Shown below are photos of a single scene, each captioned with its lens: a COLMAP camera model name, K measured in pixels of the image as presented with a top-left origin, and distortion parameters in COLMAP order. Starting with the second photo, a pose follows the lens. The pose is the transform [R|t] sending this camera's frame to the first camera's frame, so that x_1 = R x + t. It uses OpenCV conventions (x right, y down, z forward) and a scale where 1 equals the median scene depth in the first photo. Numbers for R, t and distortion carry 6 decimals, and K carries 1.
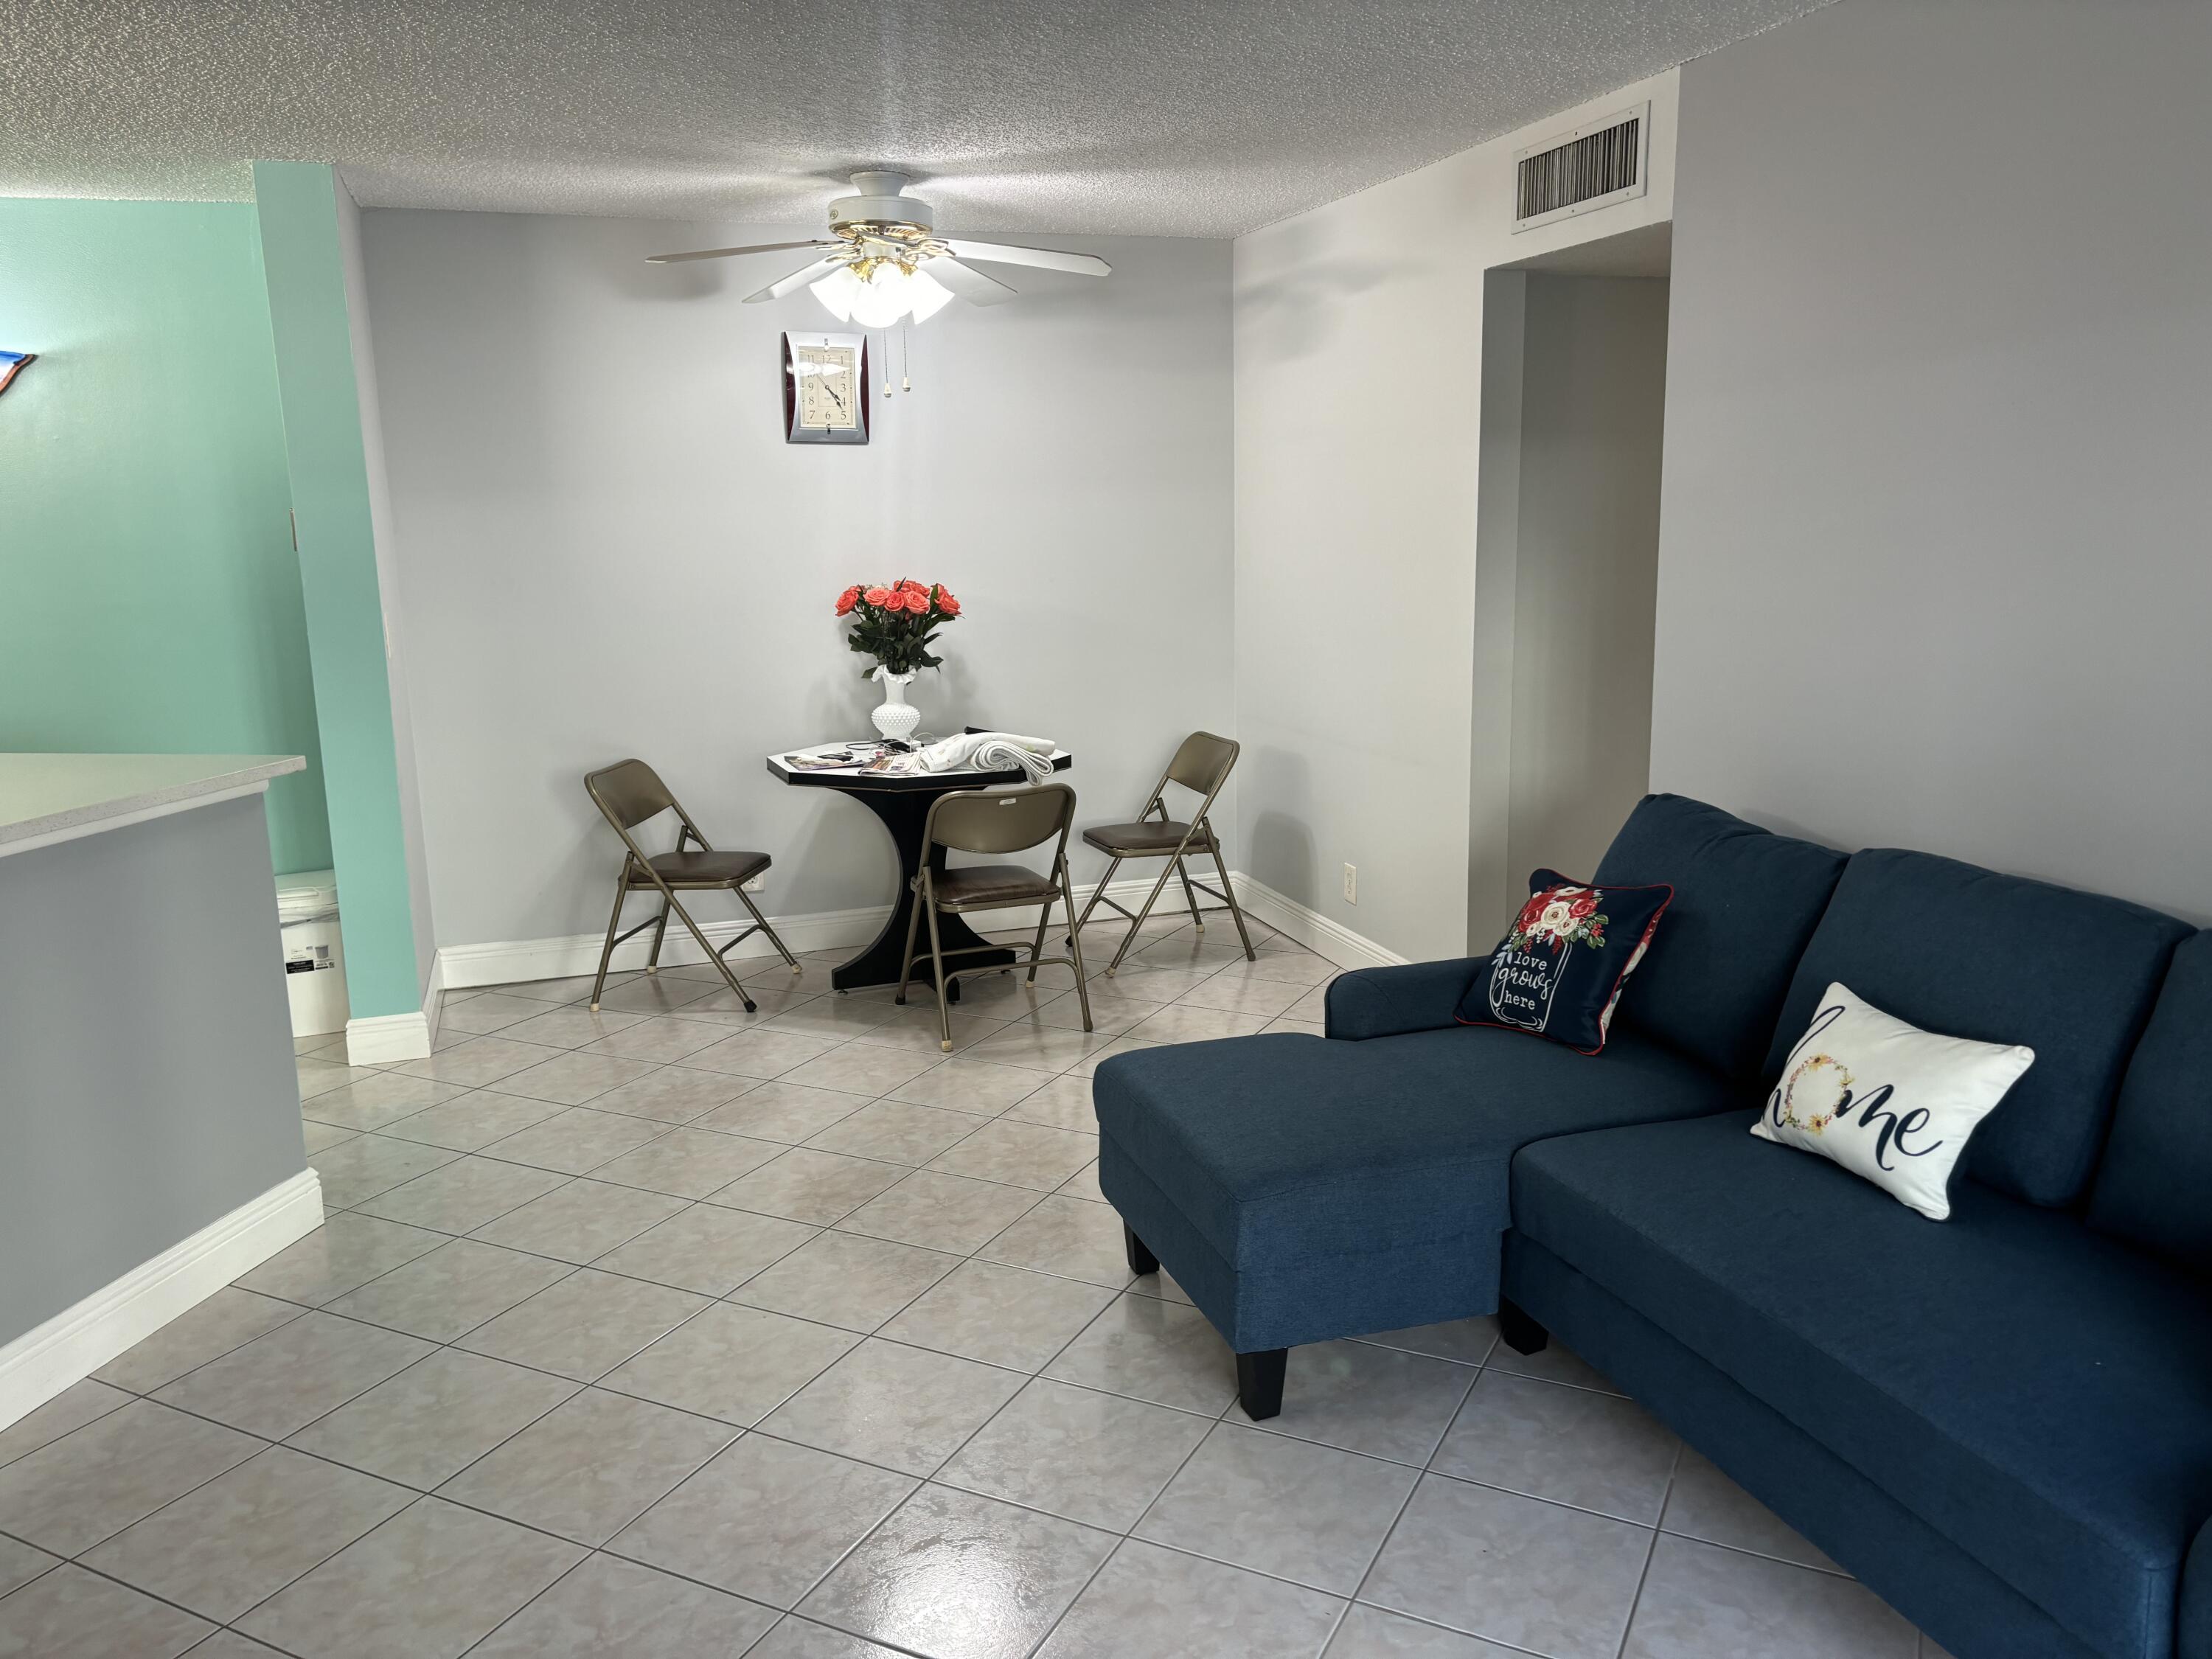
lens RADIAL K [[1674.2, 0, 1103.6], [0, 1674.2, 836.5], [0, 0, 1]] dist [0.040853, -0.031635]
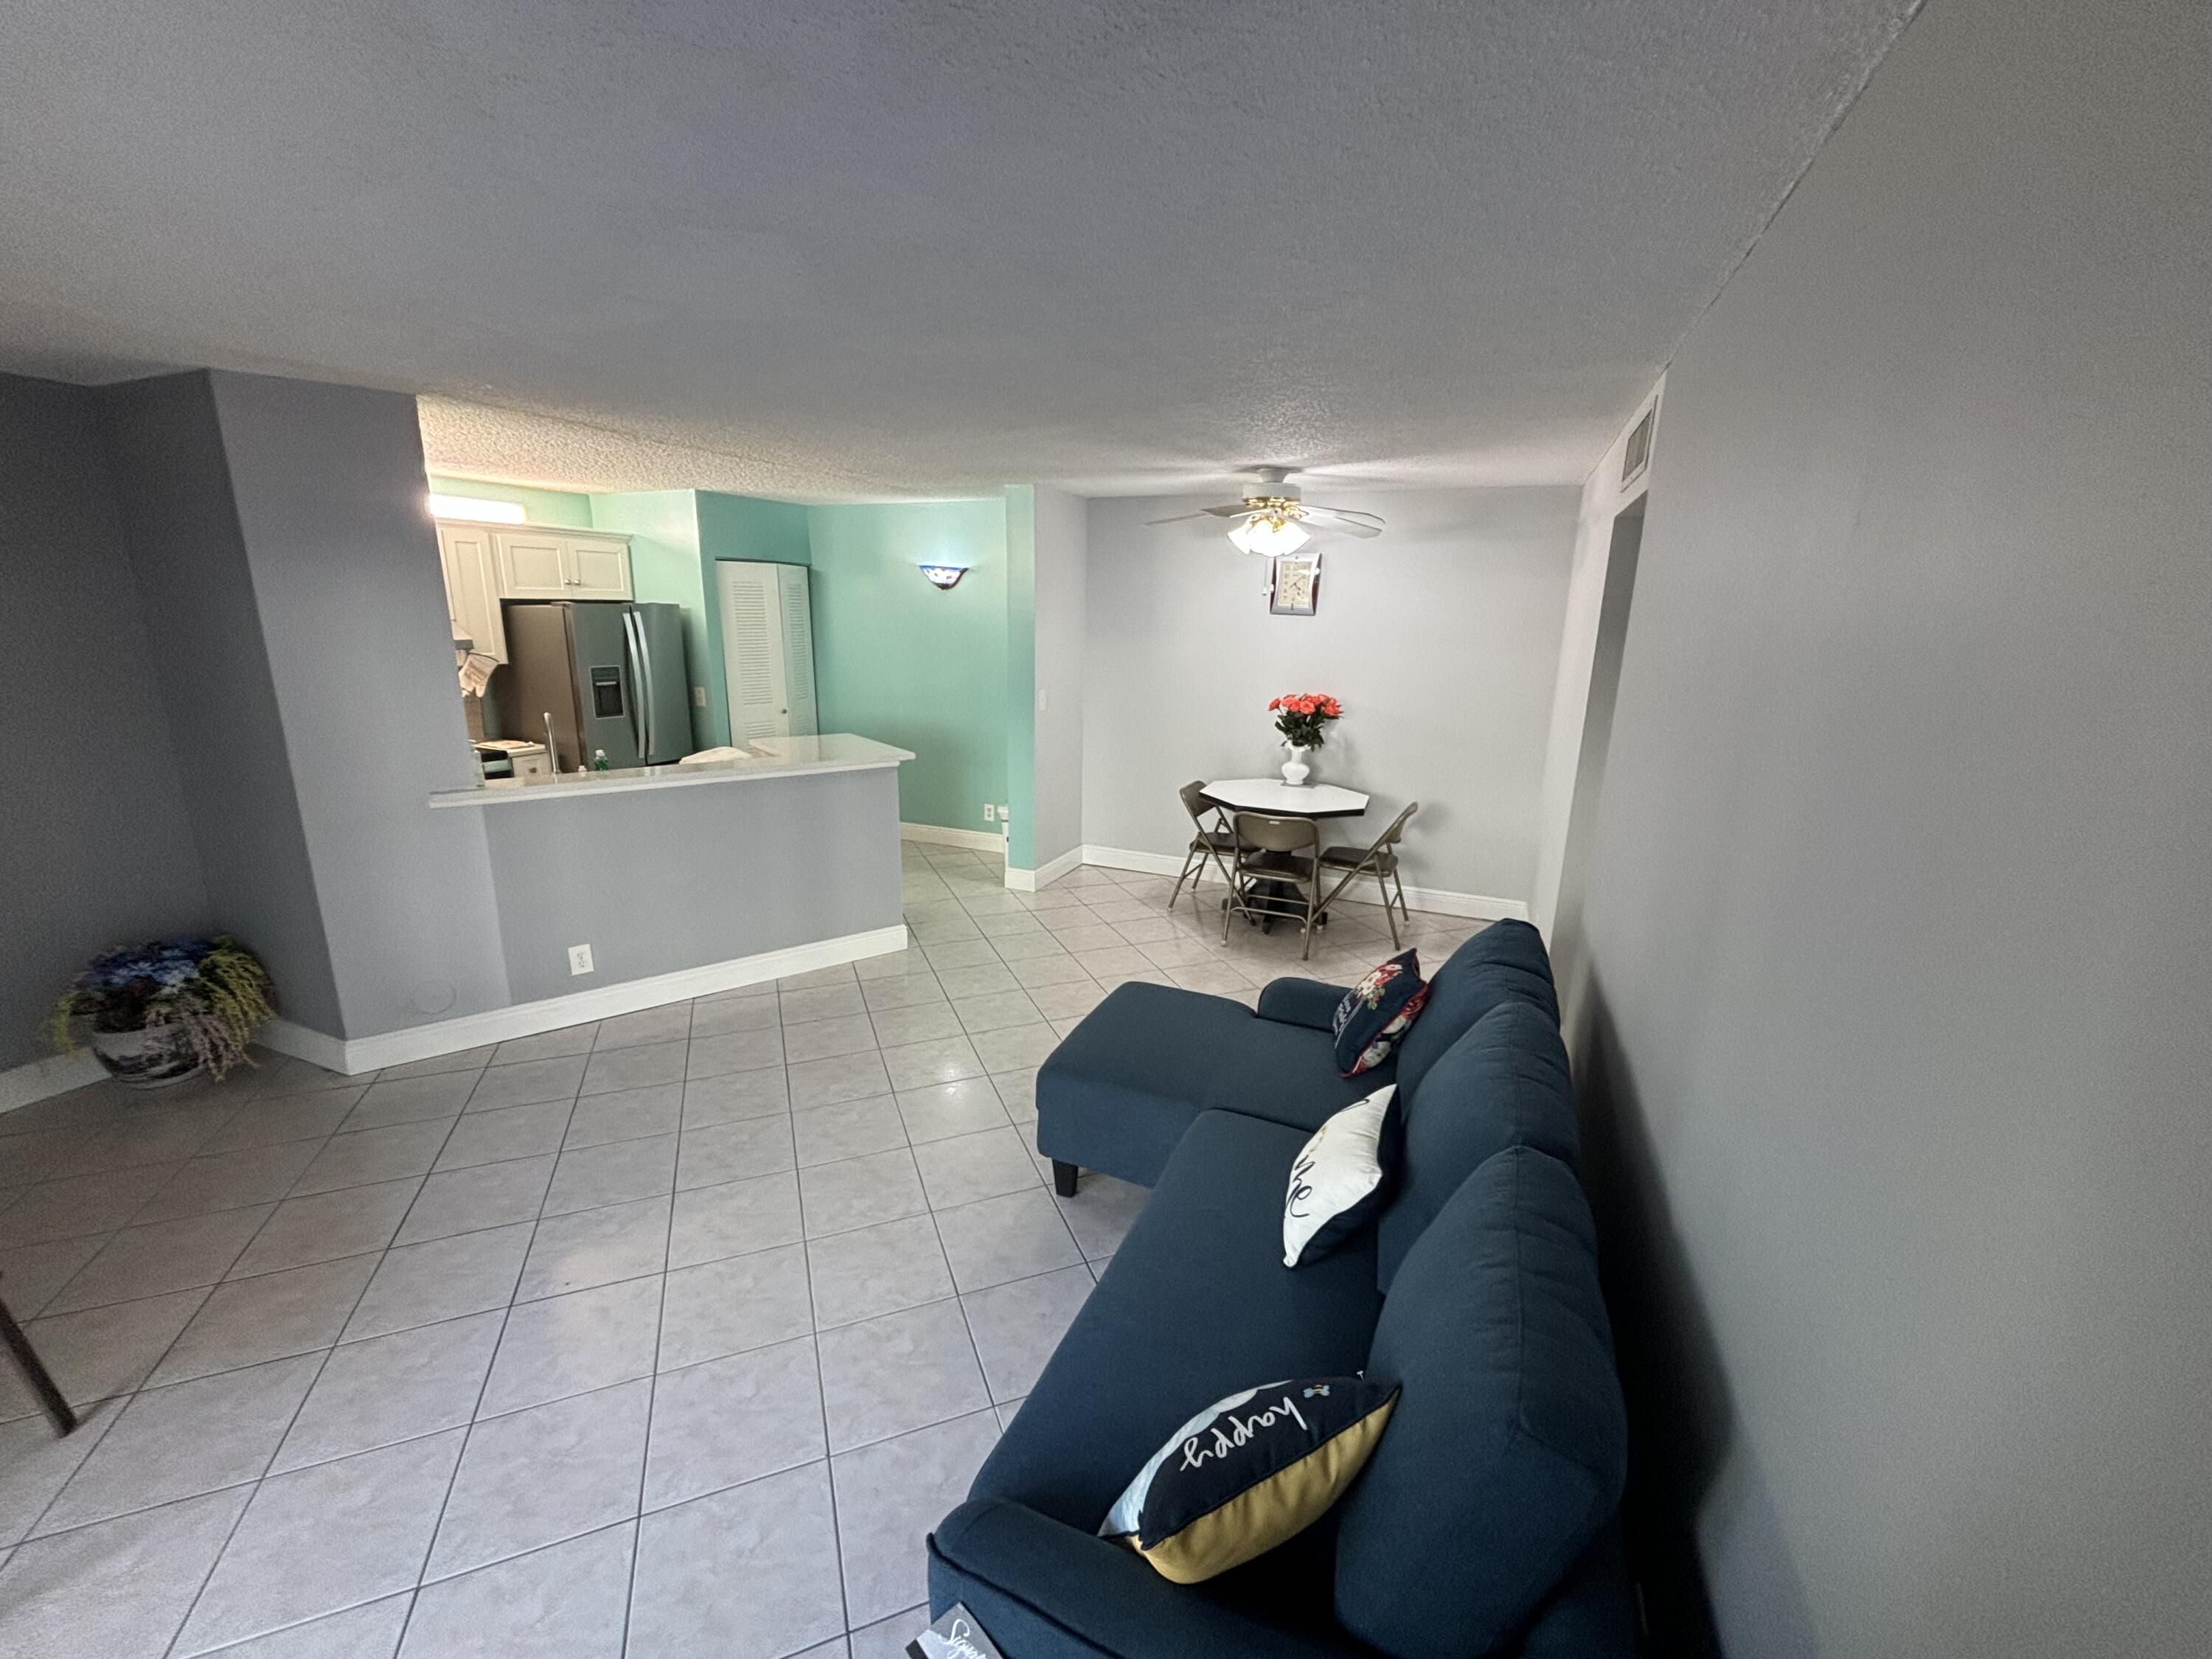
lens RADIAL K [[884.9, 0, 1090.5], [0, 884.9, 835.4], [0, 0, 1]] dist [0.003383, 0.000788]
pose [[0.751202, 0.199123, -0.629321, 0.430230], [-0.167573, 0.979708, 0.109962, -0.095849], [0.638447, 0.022854, 0.769326, 0.187792]]
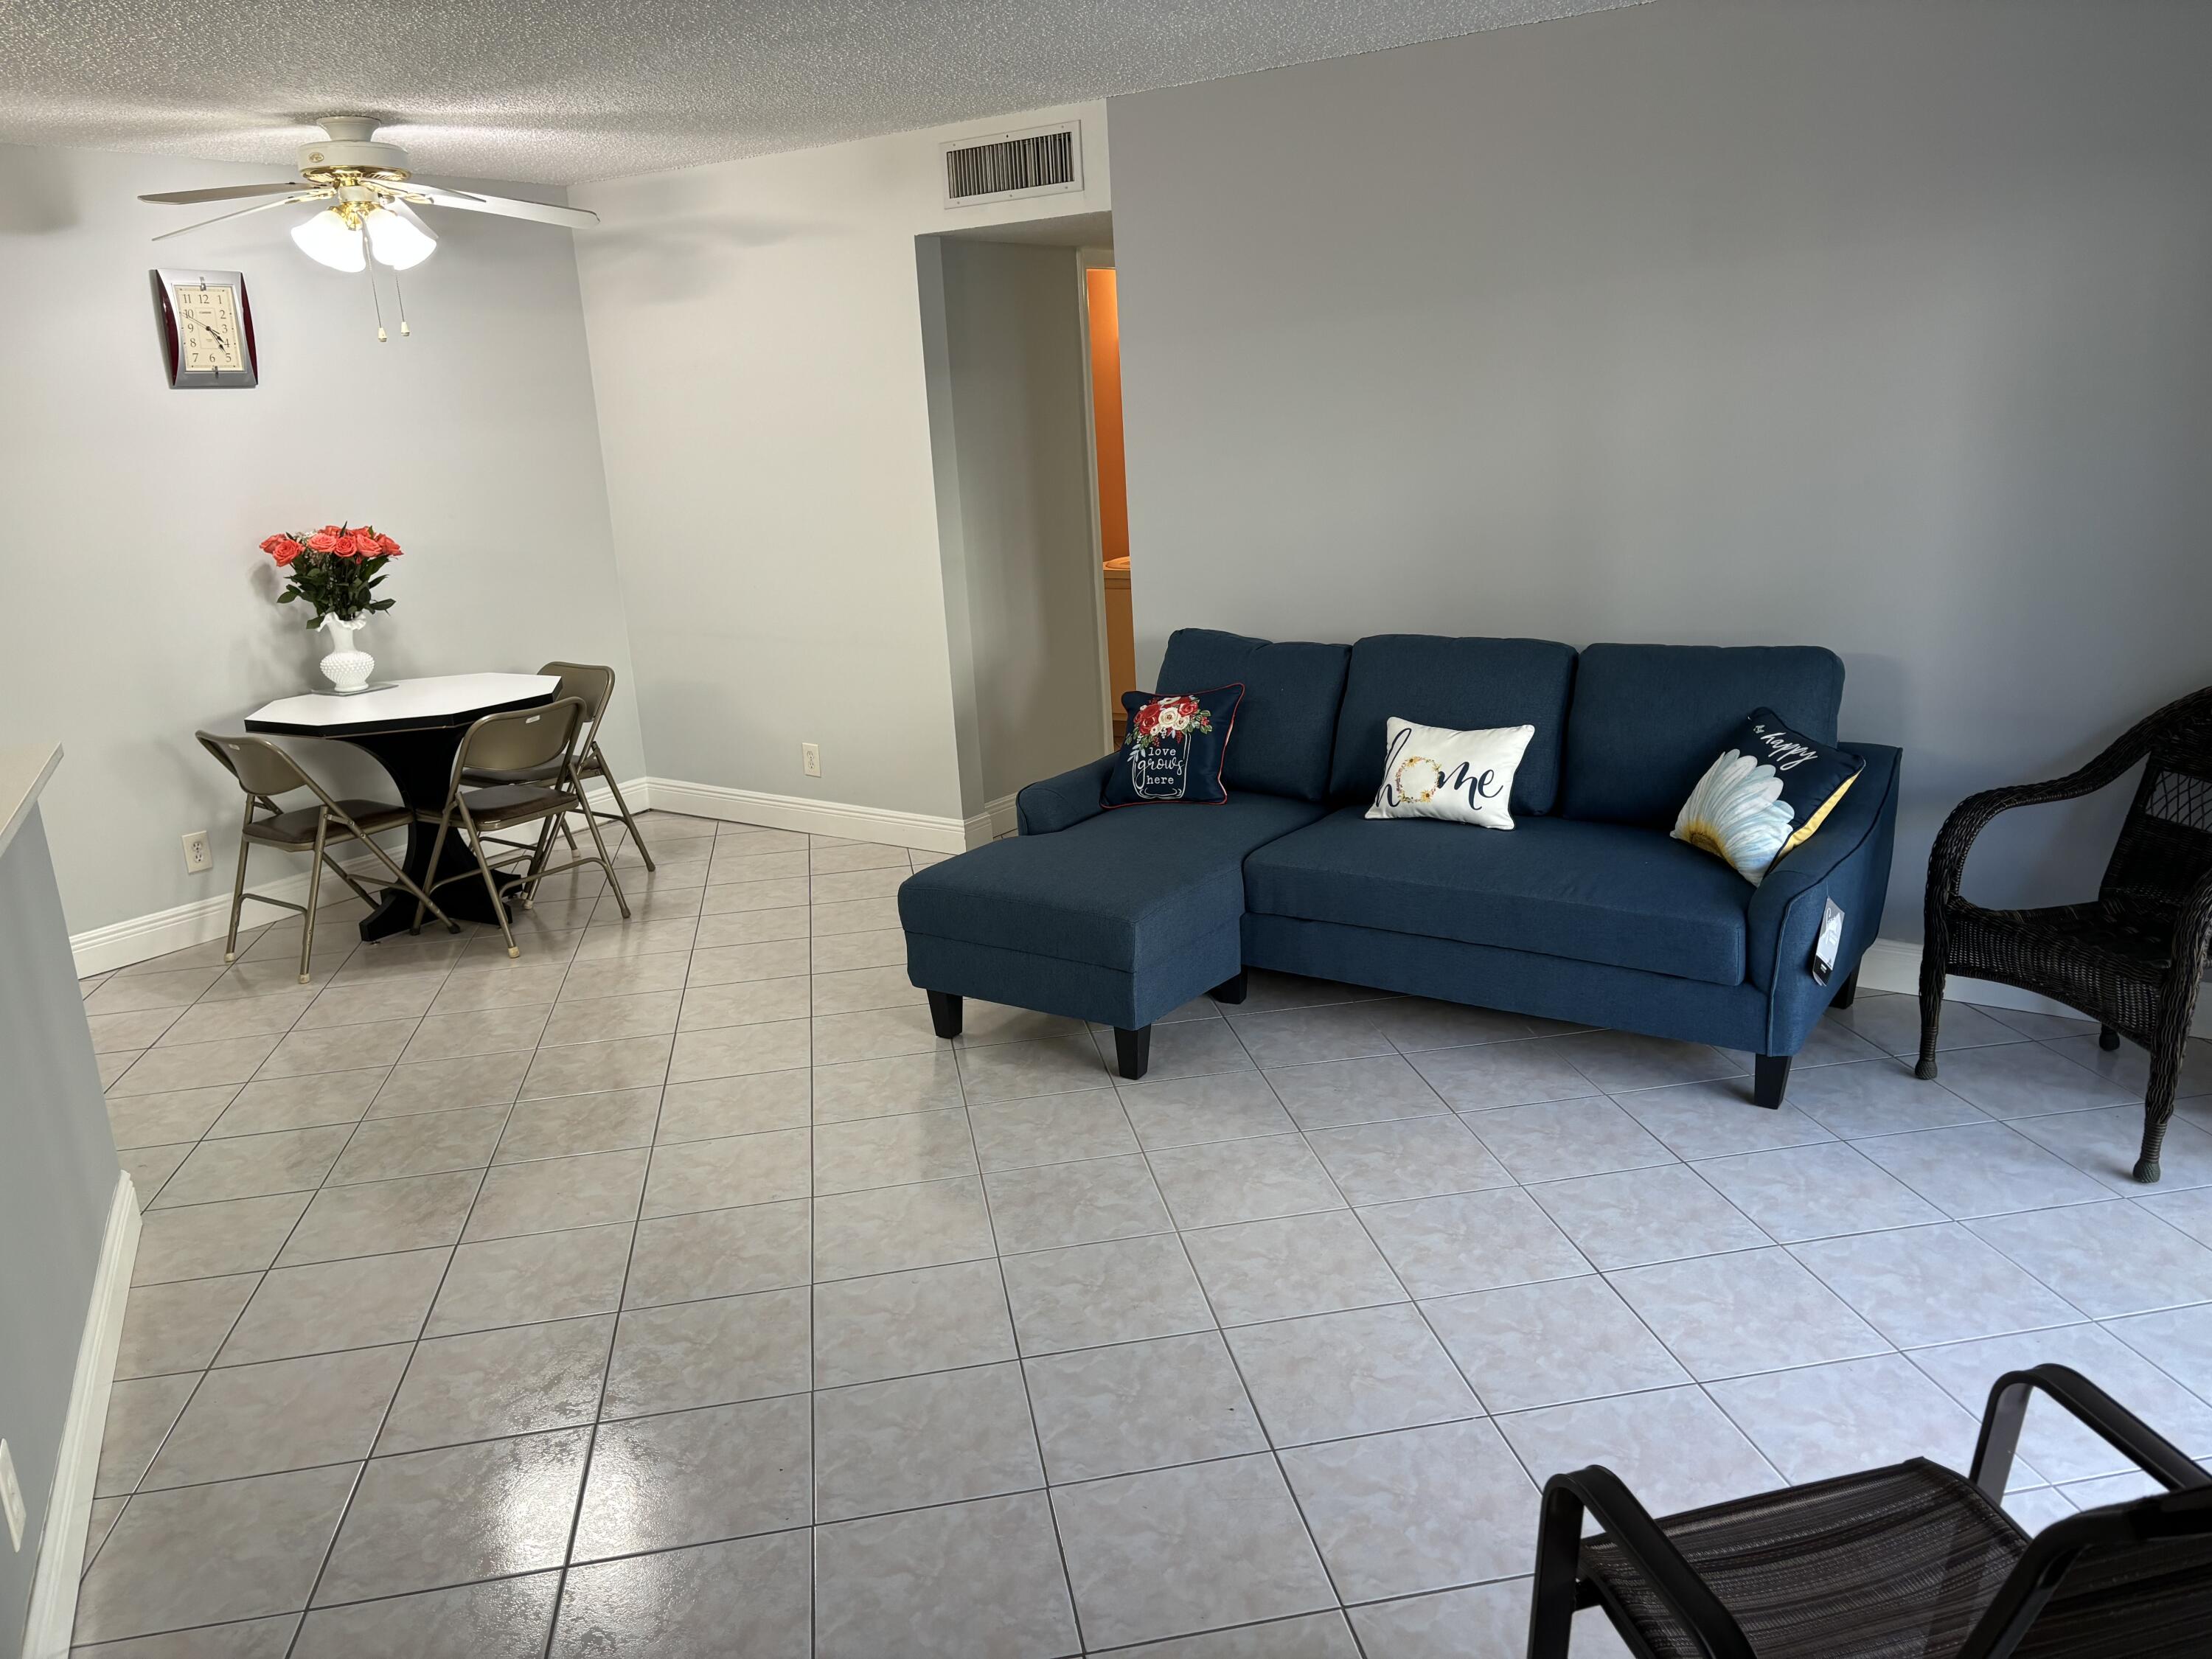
lens RADIAL K [[1674.2, 0, 1124.3], [0, 1674.2, 842.8], [0, 0, 1]] dist [0.040853, -0.031635]
pose [[0.798073, -0.181493, 0.574578, -0.473875], [0.153431, 0.983338, 0.097497, 0.006412], [-0.582700, 0.010348, 0.812622, -0.098284]]
